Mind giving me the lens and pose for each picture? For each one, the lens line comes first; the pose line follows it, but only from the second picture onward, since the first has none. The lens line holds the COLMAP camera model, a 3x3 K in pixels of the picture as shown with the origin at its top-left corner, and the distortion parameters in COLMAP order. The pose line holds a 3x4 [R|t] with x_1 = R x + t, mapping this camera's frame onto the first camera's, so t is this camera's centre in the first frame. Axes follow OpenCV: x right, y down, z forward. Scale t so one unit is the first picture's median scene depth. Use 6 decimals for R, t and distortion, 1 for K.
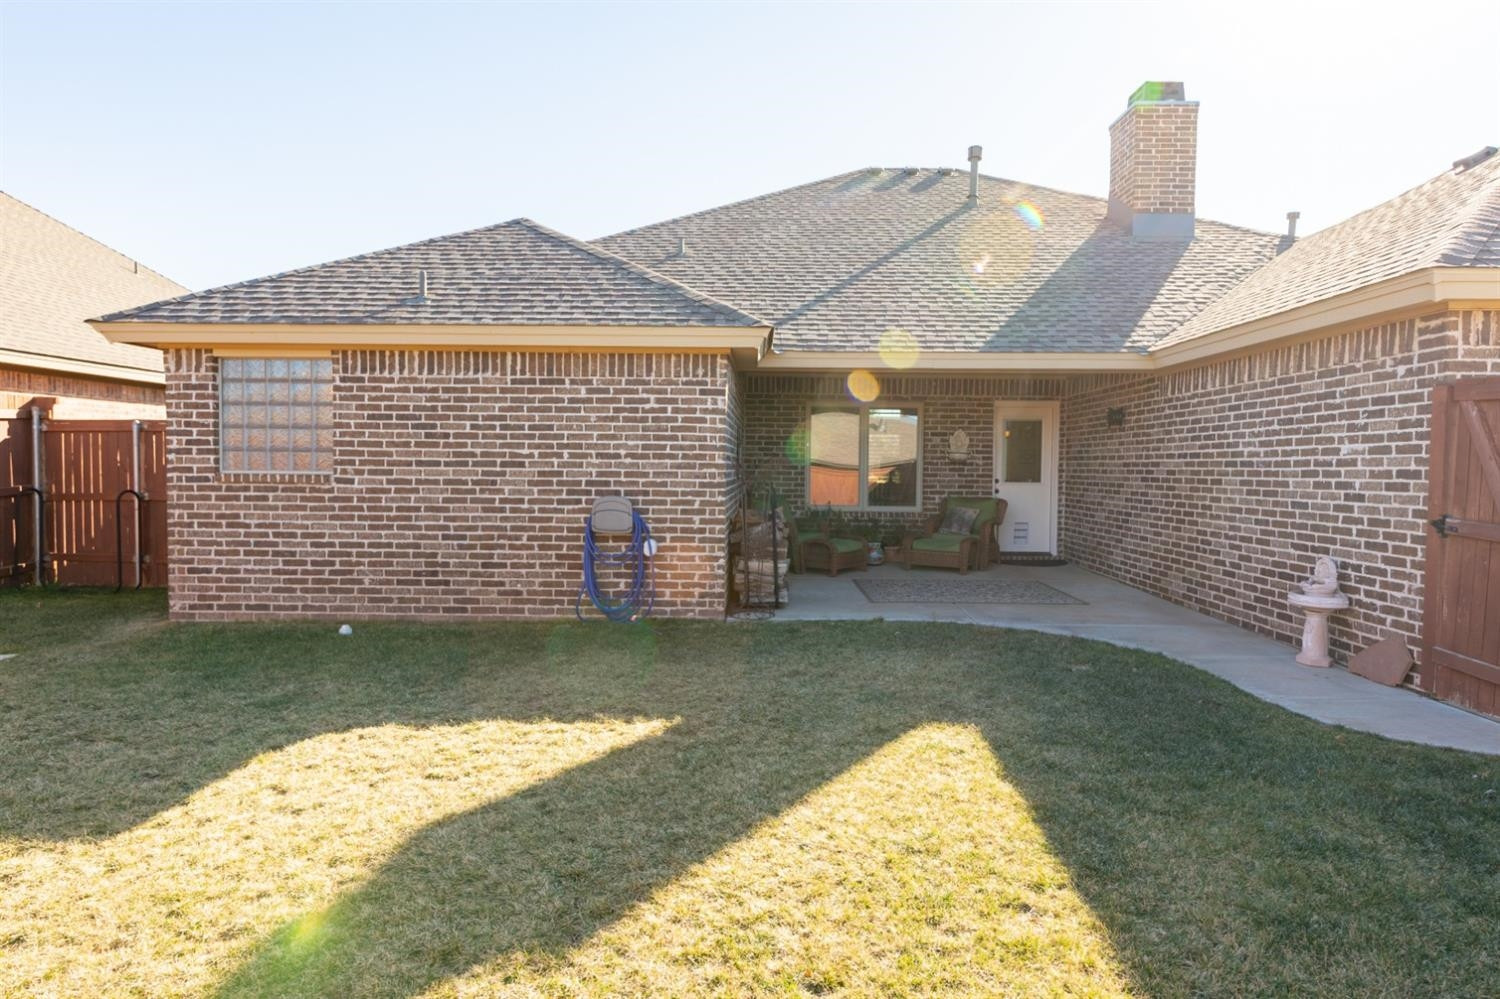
lens RADIAL K [[842.4, 0, 751.0], [0, 842.4, 491.2], [0, 0, 1]] dist [0.005049, 0.000448]
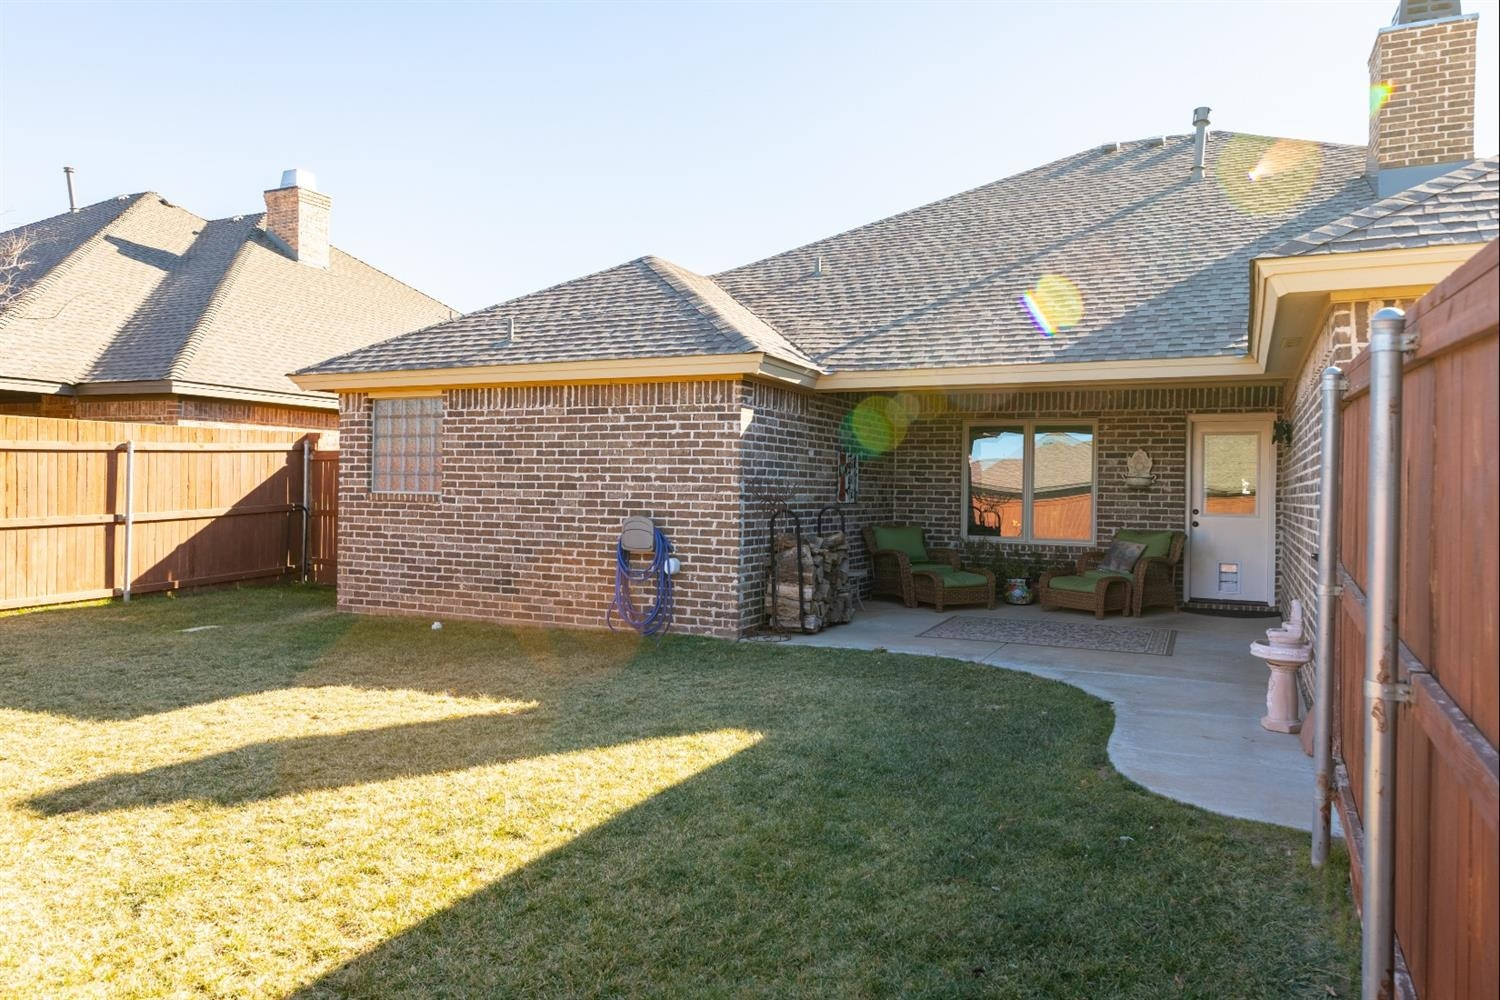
lens RADIAL K [[998.3, 0, 787.0], [0, 998.3, 489.0], [0, 0, 1]] dist [0.002775, -0.000174]
pose [[0.914098, 0.004041, -0.405474, 0.513044], [-0.019305, 0.999250, -0.033563, 0.009880], [0.405035, 0.038508, 0.913490, -0.081499]]
